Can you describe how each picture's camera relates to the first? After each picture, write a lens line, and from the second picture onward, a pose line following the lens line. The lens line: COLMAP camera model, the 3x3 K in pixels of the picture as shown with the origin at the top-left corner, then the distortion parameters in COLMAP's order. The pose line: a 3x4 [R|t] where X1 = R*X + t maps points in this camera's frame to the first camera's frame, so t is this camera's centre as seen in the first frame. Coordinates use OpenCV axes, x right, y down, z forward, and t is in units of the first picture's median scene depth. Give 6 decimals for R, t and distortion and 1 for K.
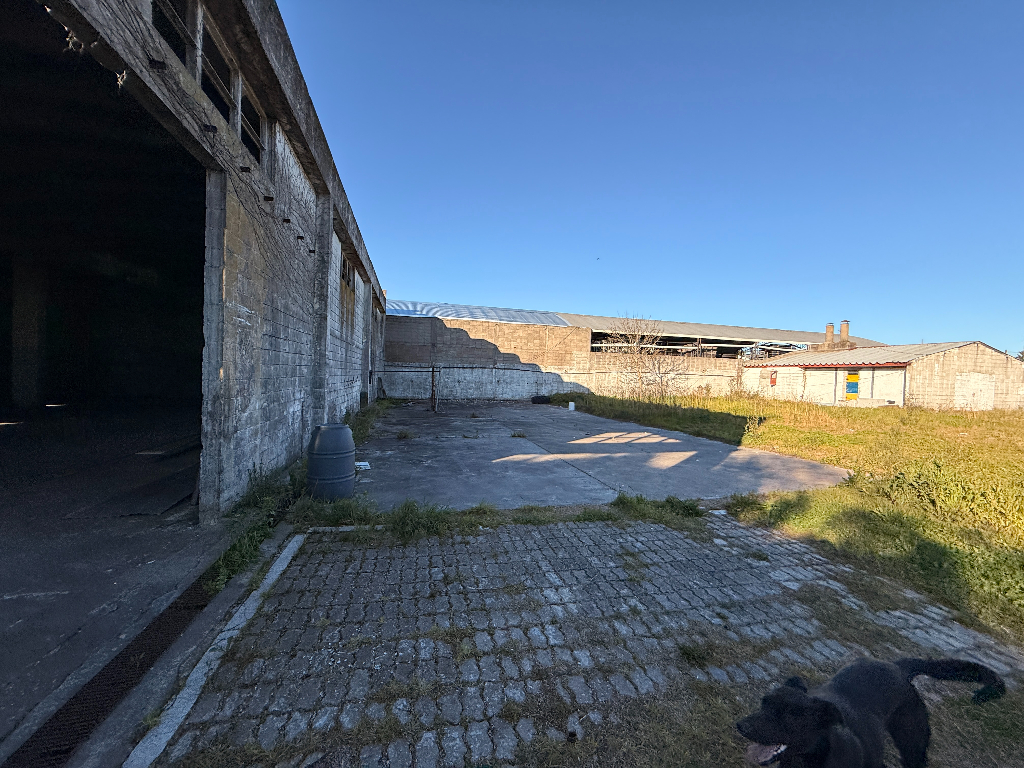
lens RADIAL K [[412.7, 0, 512.7], [0, 412.7, 382.2], [0, 0, 1]] dist [-0.002072, 0.000091]
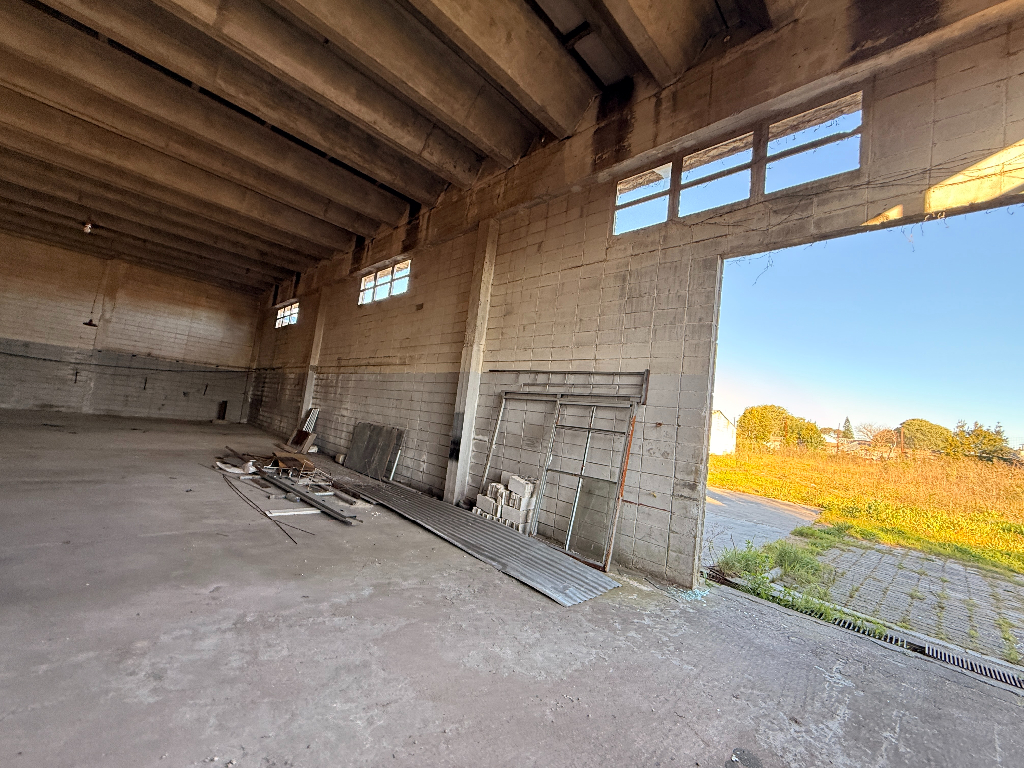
lens RADIAL K [[412.7, 0, 507.2], [0, 412.7, 383.6], [0, 0, 1]] dist [-0.002072, 0.000091]
pose [[0.855919, 0.110352, 0.505198, -1.724490], [-0.078467, 0.993368, -0.084045, -0.033063], [-0.511122, 0.032294, 0.858901, 0.350902]]
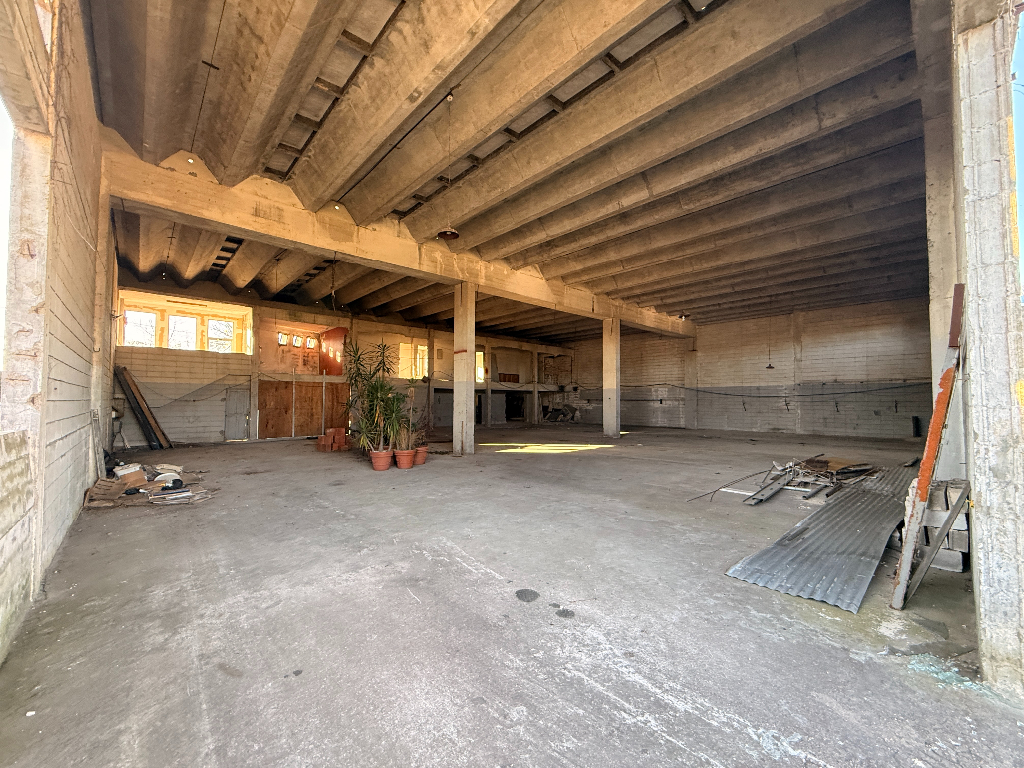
lens RADIAL K [[412.7, 0, 506.5], [0, 412.7, 386.2], [0, 0, 1]] dist [-0.002072, 0.000091]
pose [[0.473153, -0.061213, -0.878851, -0.563336], [-0.001997, 0.997506, -0.070553, 0.006926], [0.880978, 0.035137, 0.471851, 0.198581]]
